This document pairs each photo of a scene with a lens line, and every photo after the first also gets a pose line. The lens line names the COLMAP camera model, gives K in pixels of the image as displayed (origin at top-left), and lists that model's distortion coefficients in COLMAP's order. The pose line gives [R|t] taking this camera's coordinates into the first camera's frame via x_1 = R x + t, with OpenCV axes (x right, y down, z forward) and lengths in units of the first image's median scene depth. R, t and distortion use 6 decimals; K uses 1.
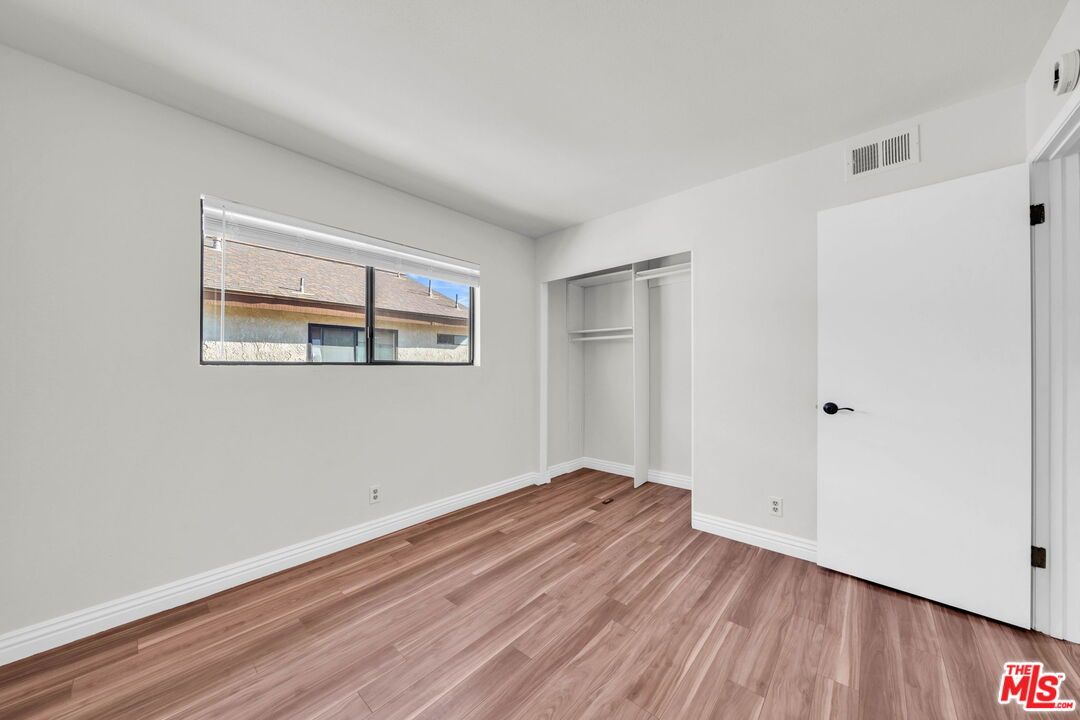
lens RADIAL K [[373.2, 0, 523.7], [0, 373.2, 368.6], [0, 0, 1]] dist [-0.002083, -0.000360]
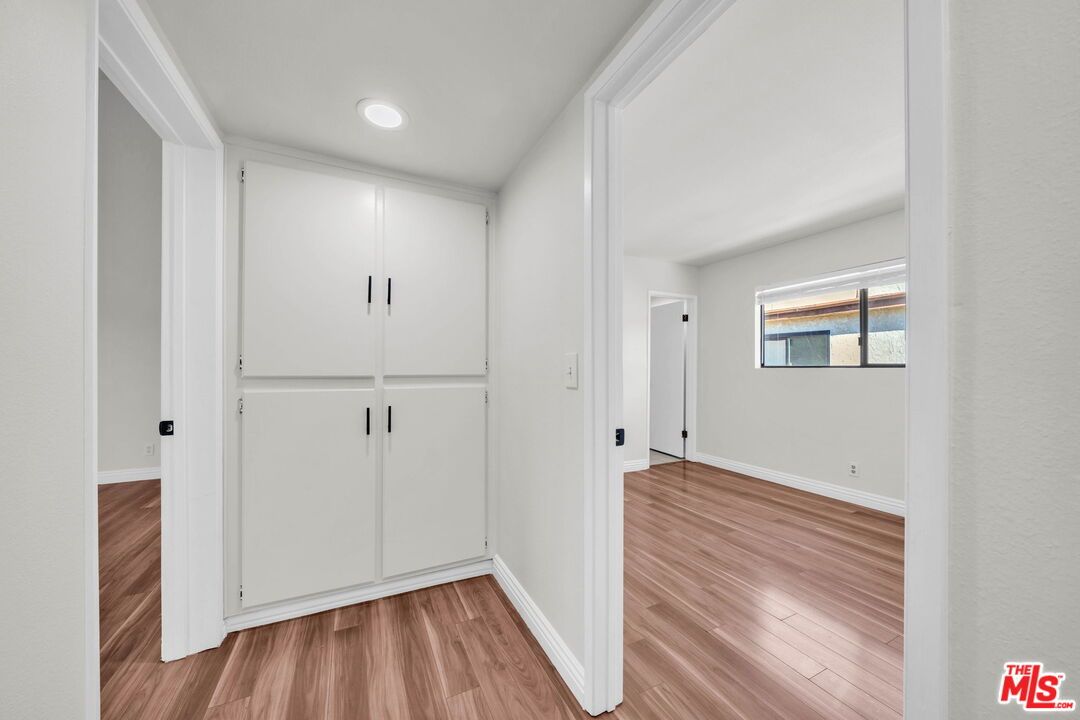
lens RADIAL K [[412.9, 0, 572.1], [0, 412.9, 367.1], [0, 0, 1]] dist [-0.004763, -0.000026]
pose [[-0.303851, -0.008175, -0.952684, 1.421002], [-0.004715, 0.999964, -0.007077, 0.006139], [0.952708, 0.002341, -0.303879, 0.600191]]
